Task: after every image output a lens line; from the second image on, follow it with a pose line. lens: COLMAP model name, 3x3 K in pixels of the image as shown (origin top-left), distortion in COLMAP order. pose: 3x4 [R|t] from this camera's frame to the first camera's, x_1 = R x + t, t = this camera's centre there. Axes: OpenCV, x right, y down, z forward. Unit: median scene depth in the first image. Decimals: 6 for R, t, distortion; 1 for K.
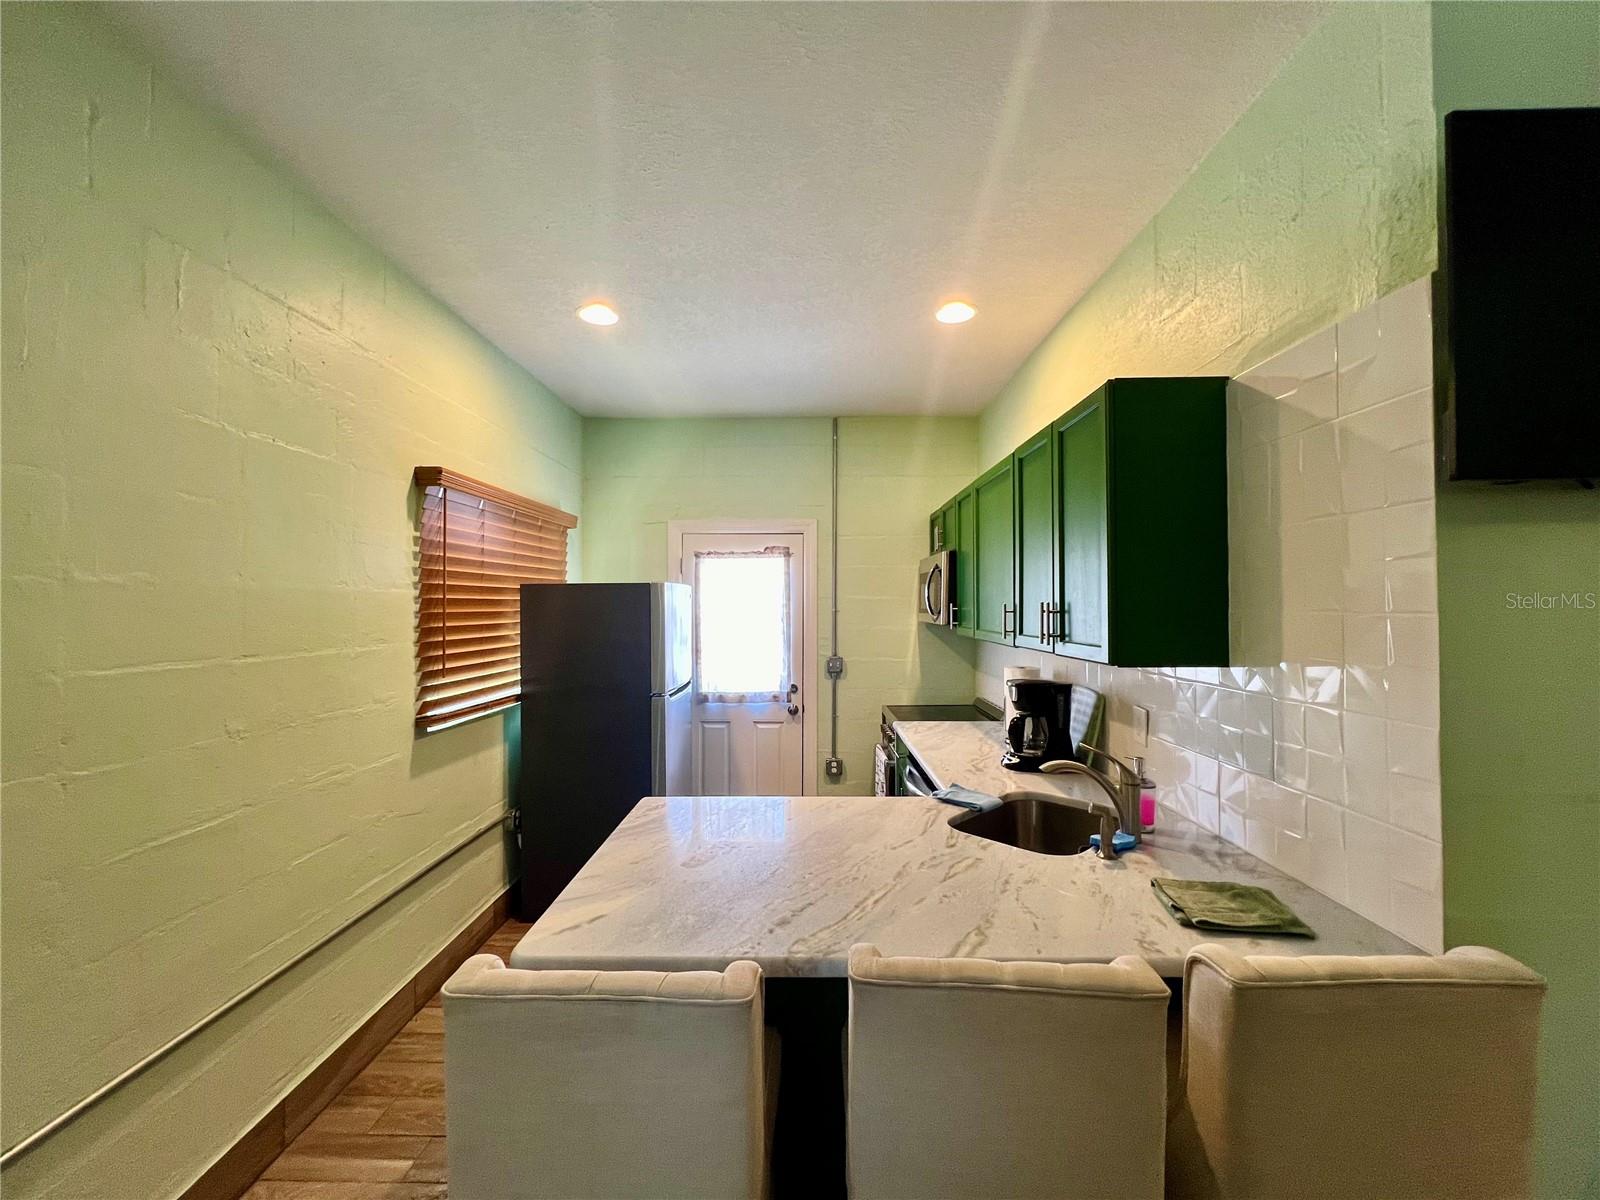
lens RADIAL K [[642.6, 0, 800.0], [0, 642.6, 600.0], [0, 0, 1]] dist [-0.001208, -0.000253]
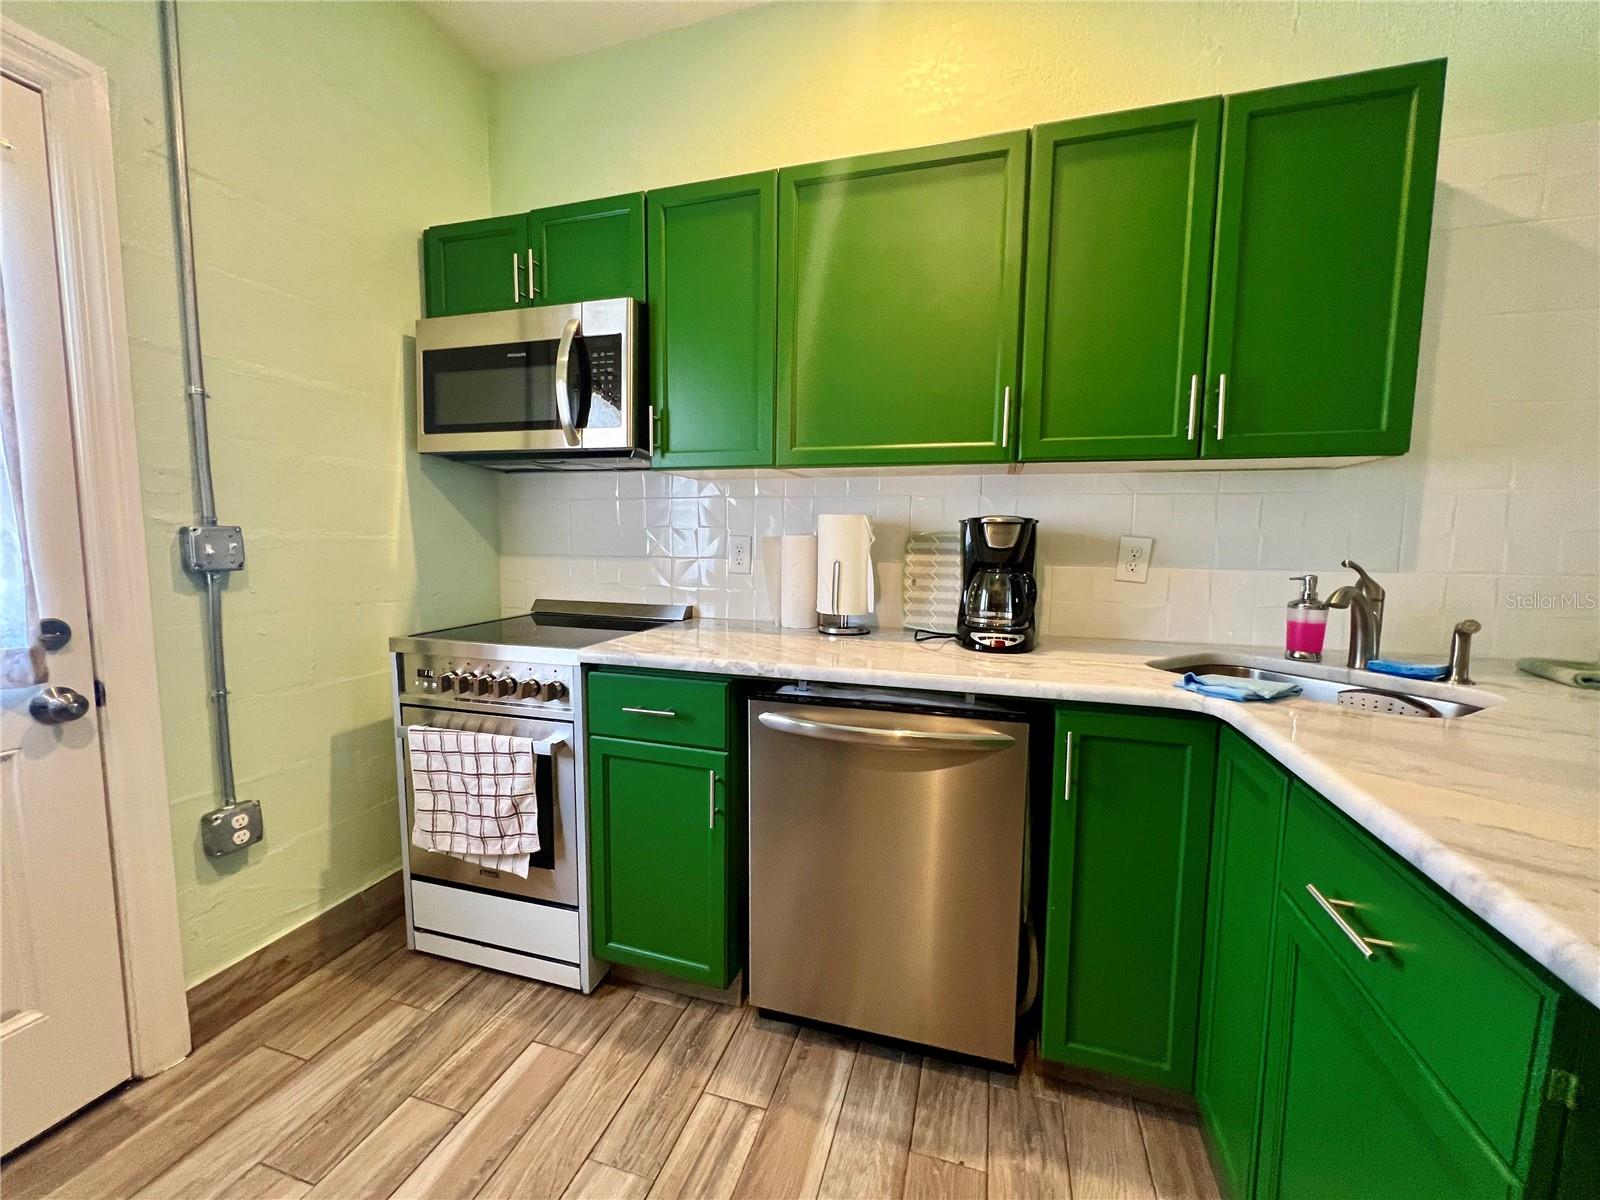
lens RADIAL K [[642.6, 0, 800.0], [0, 642.6, 600.0], [0, 0, 1]] dist [-0.001208, -0.000253]
pose [[0.275405, -0.090629, 0.957047, -0.194592], [-0.019645, 0.994808, 0.099858, 0.086351], [-0.961128, -0.046303, 0.272194, 0.592894]]
